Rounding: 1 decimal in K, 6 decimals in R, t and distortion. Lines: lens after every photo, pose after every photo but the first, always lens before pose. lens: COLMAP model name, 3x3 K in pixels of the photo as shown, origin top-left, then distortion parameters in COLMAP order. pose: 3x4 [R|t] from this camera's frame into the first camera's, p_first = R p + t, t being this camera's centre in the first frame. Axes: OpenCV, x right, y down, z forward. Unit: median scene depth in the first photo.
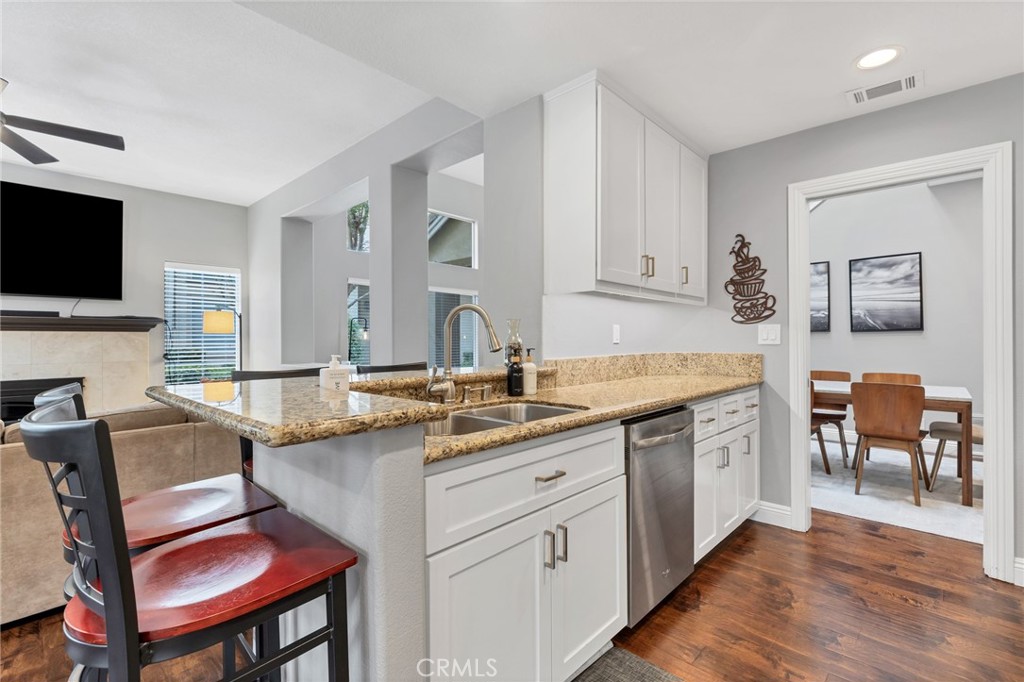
lens RADIAL K [[462.0, 0, 514.2], [0, 462.0, 339.0], [0, 0, 1]] dist [0.001621, 0.000175]
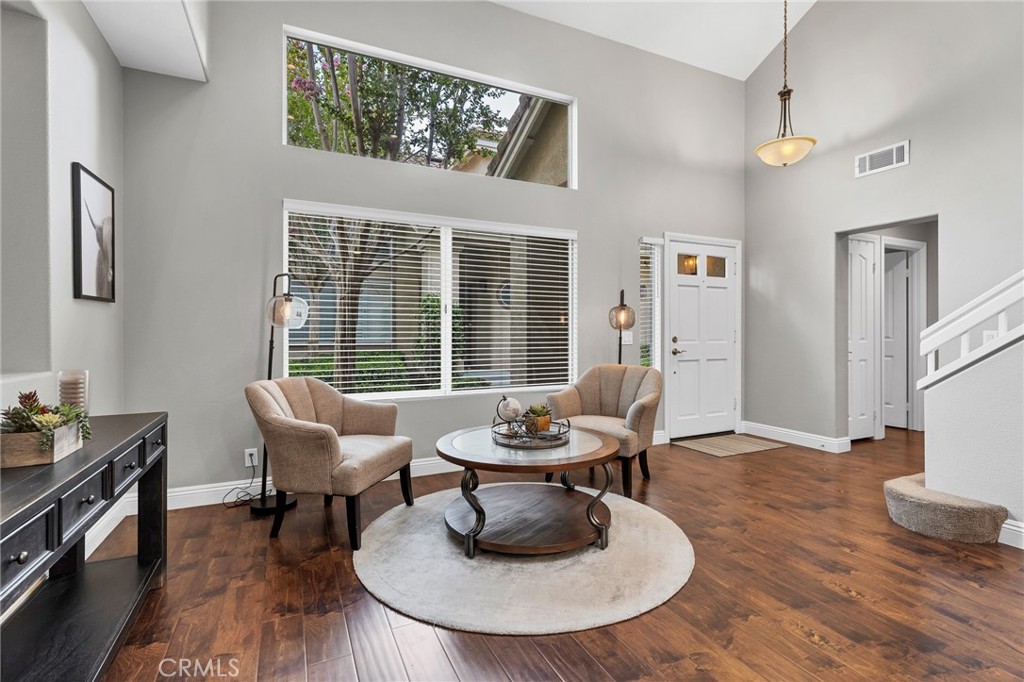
lens RADIAL K [[481.1, 0, 522.6], [0, 481.1, 330.8], [0, 0, 1]] dist [0.011080, -0.000298]
pose [[0.934000, 0.000344, -0.357273, 0.086659], [-0.000087, 1.000000, 0.000736, 0.017203], [0.357273, -0.000656, 0.934000, 0.784615]]
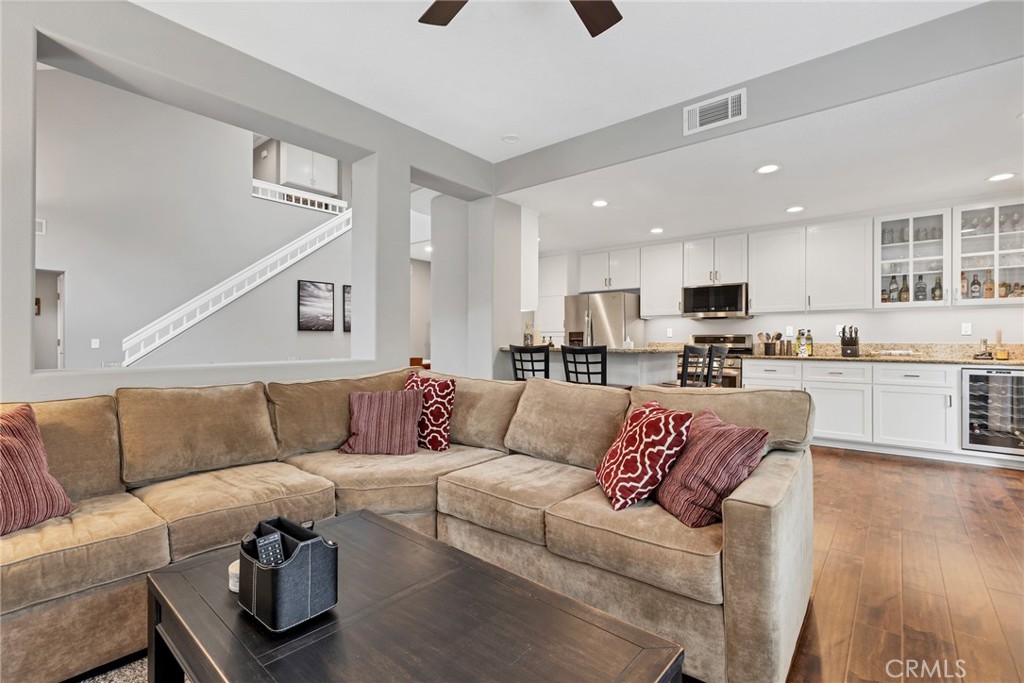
lens RADIAL K [[471.8, 0, 515.2], [0, 471.8, 339.6], [0, 0, 1]] dist [-0.001930, -0.000560]
pose [[-0.073654, 0.007747, 0.997254, -0.966901], [-0.005575, 0.999951, -0.008180, 0.023266], [-0.997268, -0.006162, -0.073607, 0.587874]]
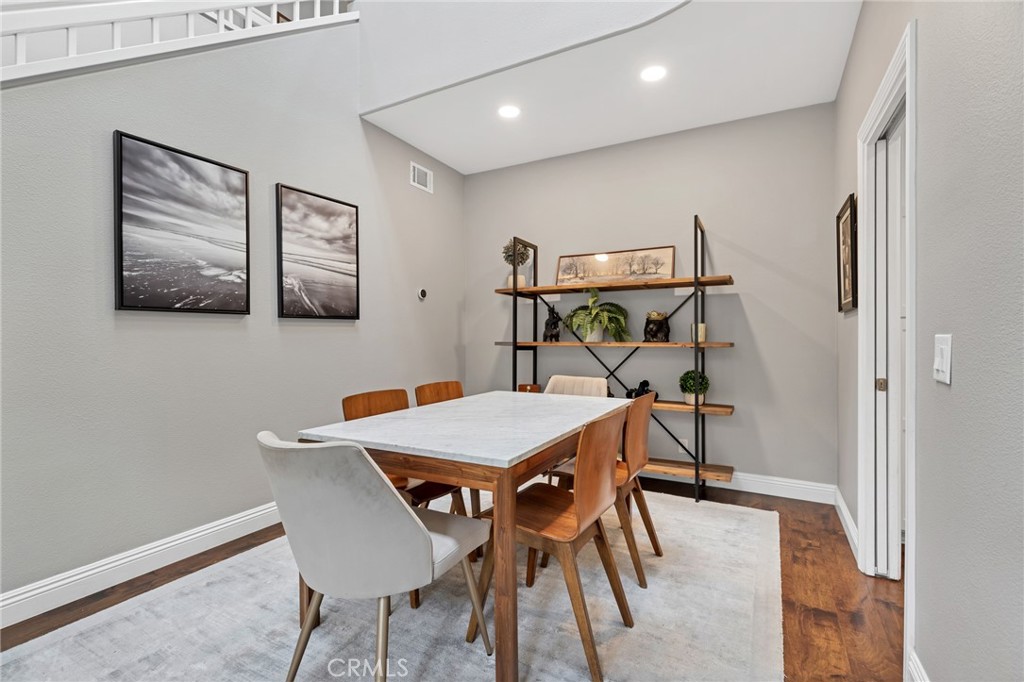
lens RADIAL K [[467.5, 0, 512.0], [0, 467.5, 341.0], [0, 0, 1]] dist [0.000258, 0.000752]
pose [[-0.245941, 0.001164, 0.969284, 0.142415], [0.000356, 0.999999, -0.001111, 0.014490], [-0.969285, 0.000072, -0.245942, 0.943652]]
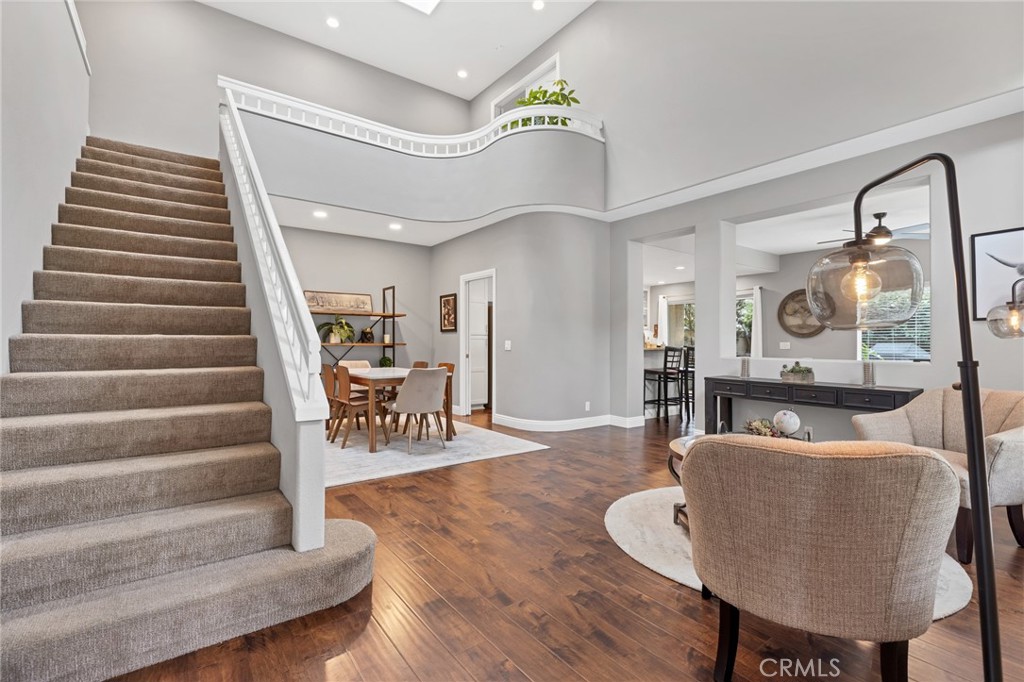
lens RADIAL K [[475.8, 0, 517.2], [0, 475.8, 339.6], [0, 0, 1]] dist [0.001407, 0.001199]
pose [[-0.984348, 0.004384, 0.176180, 0.076511], [0.002746, 0.999951, -0.009539, 0.019661], [-0.176214, -0.008905, -0.984312, 1.922488]]
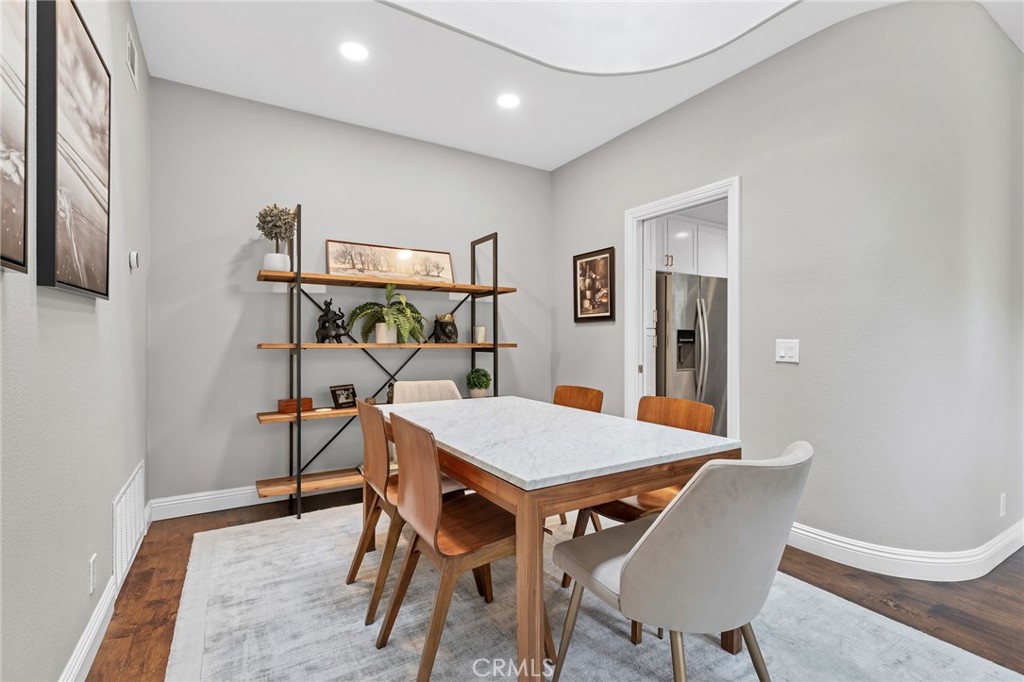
lens RADIAL K [[471.8, 0, 515.2], [0, 471.8, 339.1], [0, 0, 1]] dist [-0.001930, -0.000560]
pose [[-0.965519, 0.002633, 0.260318, 0.488828], [0.001010, 0.999979, -0.006370, 0.013669], [-0.260329, -0.005887, -0.965502, 1.256690]]
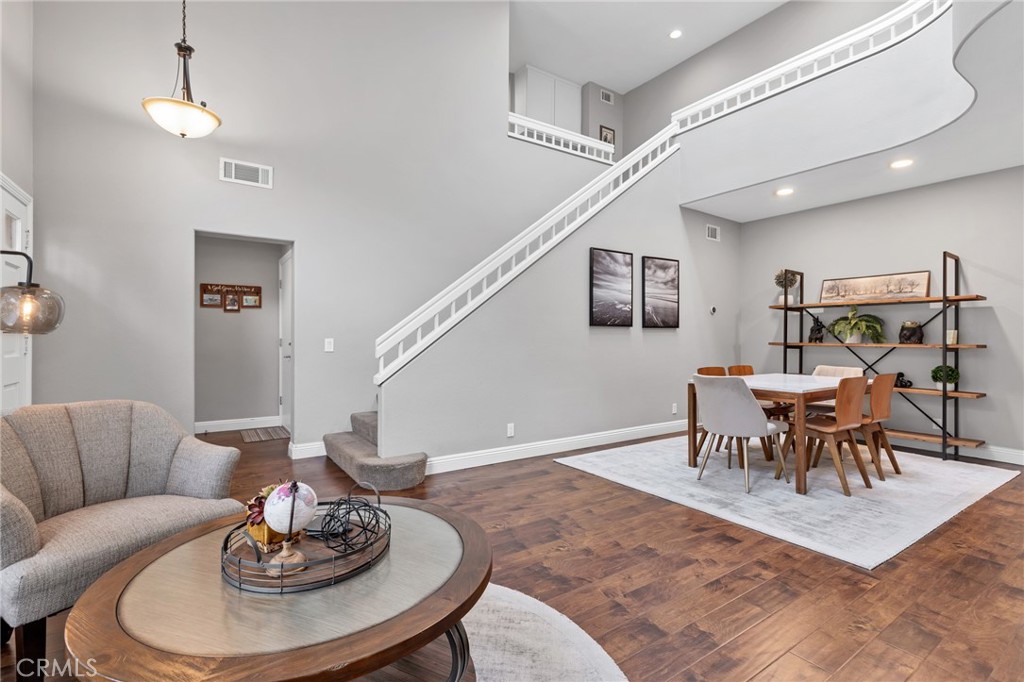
lens RADIAL K [[468.2, 0, 509.2], [0, 468.2, 337.2], [0, 0, 1]] dist [0.013848, -0.000477]
pose [[0.224053, 0.009509, 0.974530, -0.359977], [-0.010361, 0.999919, -0.007375, 0.017554], [-0.974522, -0.008445, 0.224134, 1.143584]]
